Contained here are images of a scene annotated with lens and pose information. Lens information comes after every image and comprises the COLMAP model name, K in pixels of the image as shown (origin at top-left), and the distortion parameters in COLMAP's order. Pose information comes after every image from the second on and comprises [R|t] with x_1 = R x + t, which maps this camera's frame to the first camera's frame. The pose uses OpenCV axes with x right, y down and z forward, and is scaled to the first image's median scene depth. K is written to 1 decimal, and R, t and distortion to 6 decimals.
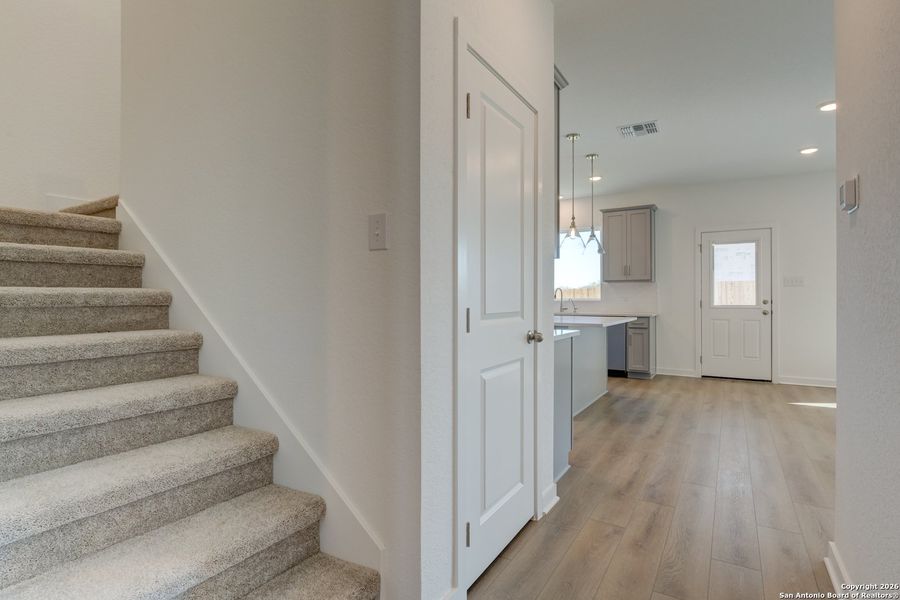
lens RADIAL K [[489.1, 0, 448.4], [0, 489.1, 298.0], [0, 0, 1]] dist [-0.007032, -0.000874]
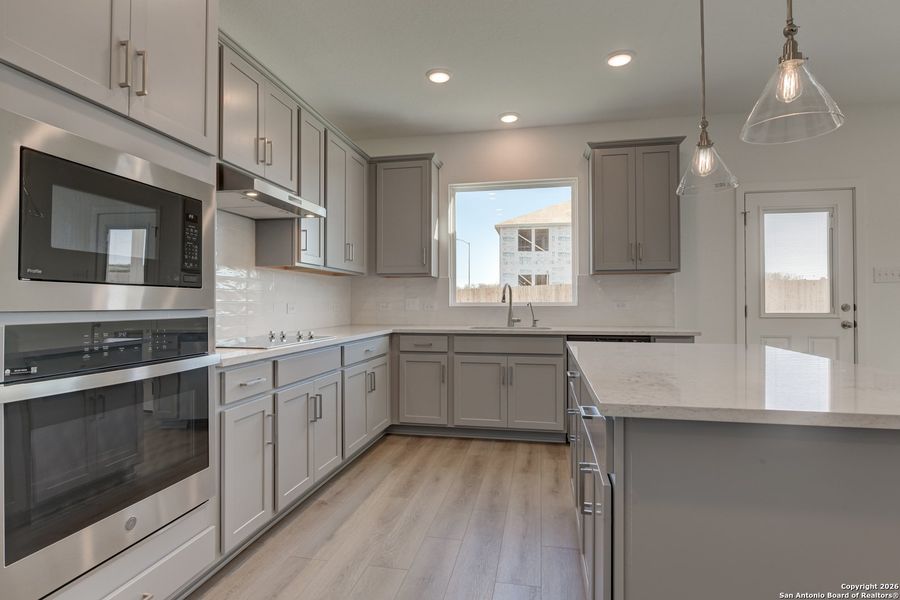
lens RADIAL K [[489.1, 0, 450.7], [0, 489.1, 298.2], [0, 0, 1]] dist [-0.007032, -0.000874]
pose [[0.943004, 0.000972, 0.332780, -0.023363], [0.000787, 0.999986, -0.005151, -0.000978], [-0.332780, 0.005119, 0.942991, 0.555477]]
